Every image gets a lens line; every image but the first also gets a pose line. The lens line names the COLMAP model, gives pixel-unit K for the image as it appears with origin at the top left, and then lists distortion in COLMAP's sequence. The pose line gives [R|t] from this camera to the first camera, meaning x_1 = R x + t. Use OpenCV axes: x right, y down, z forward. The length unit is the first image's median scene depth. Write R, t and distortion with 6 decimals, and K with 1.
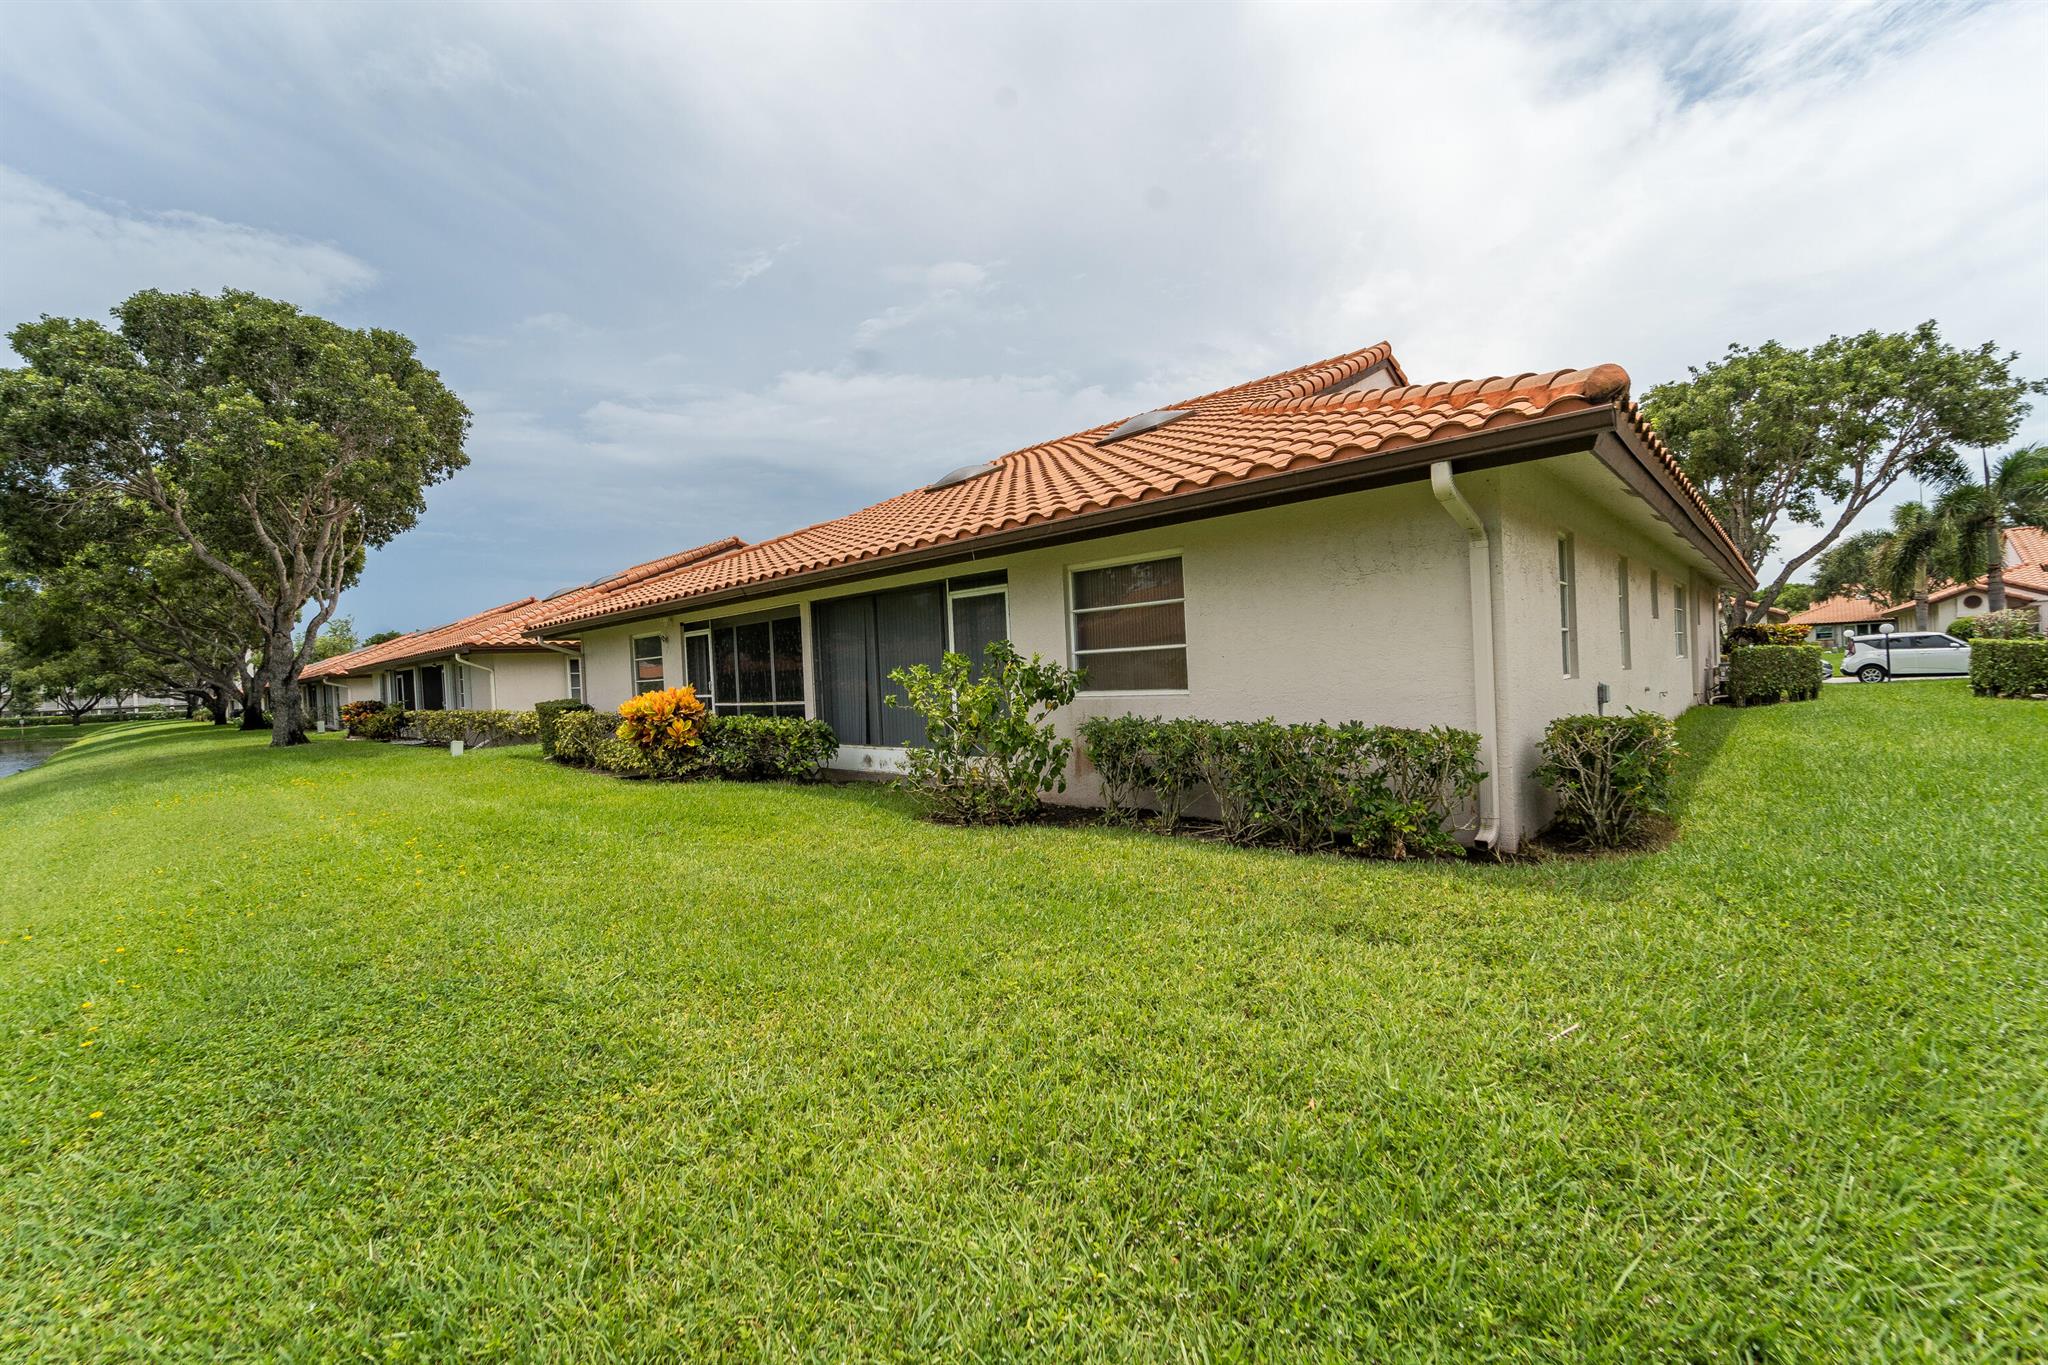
lens RADIAL K [[831.8, 0, 1024.0], [0, 831.8, 682.5], [0, 0, 1]] dist [-0.016750, -0.000057]
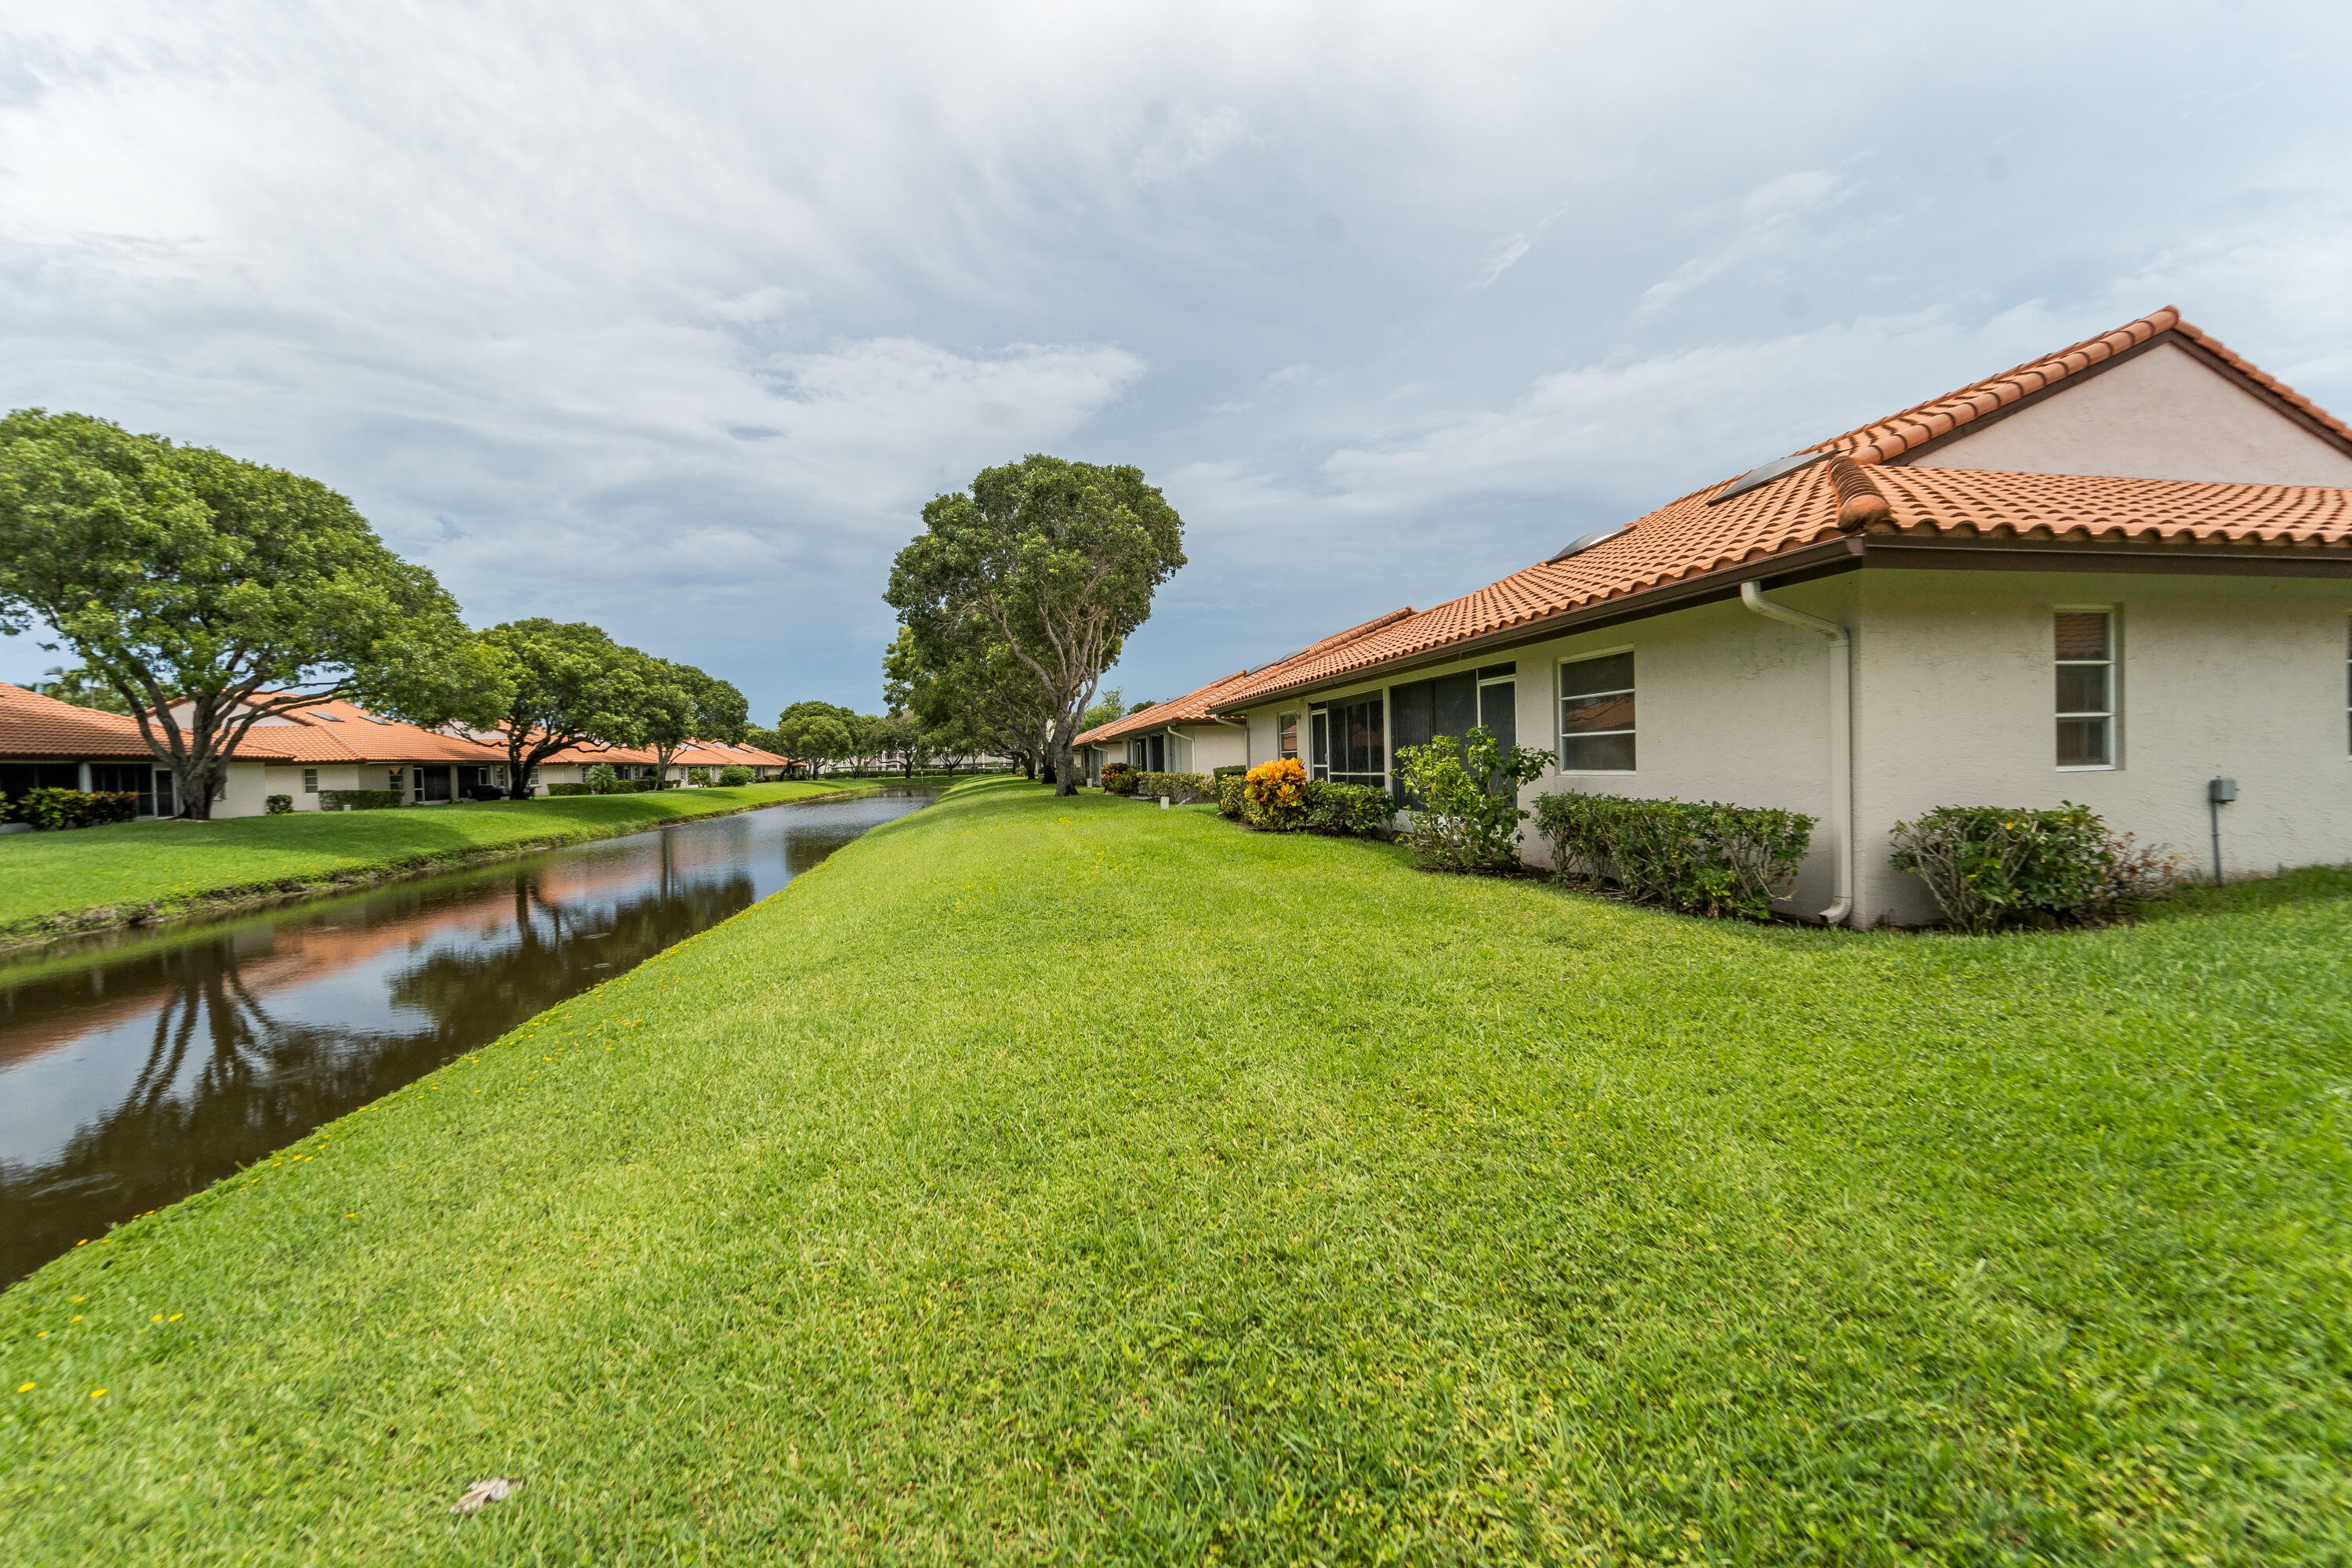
lens RADIAL K [[955.3, 0, 1176.0], [0, 955.3, 784.0], [0, 0, 1]] dist [-0.016750, -0.000057]
pose [[0.808007, 0.035172, -0.588122, 0.205590], [-0.014900, 0.999117, 0.039281, -0.006805], [0.588984, -0.022976, 0.807818, -0.181361]]
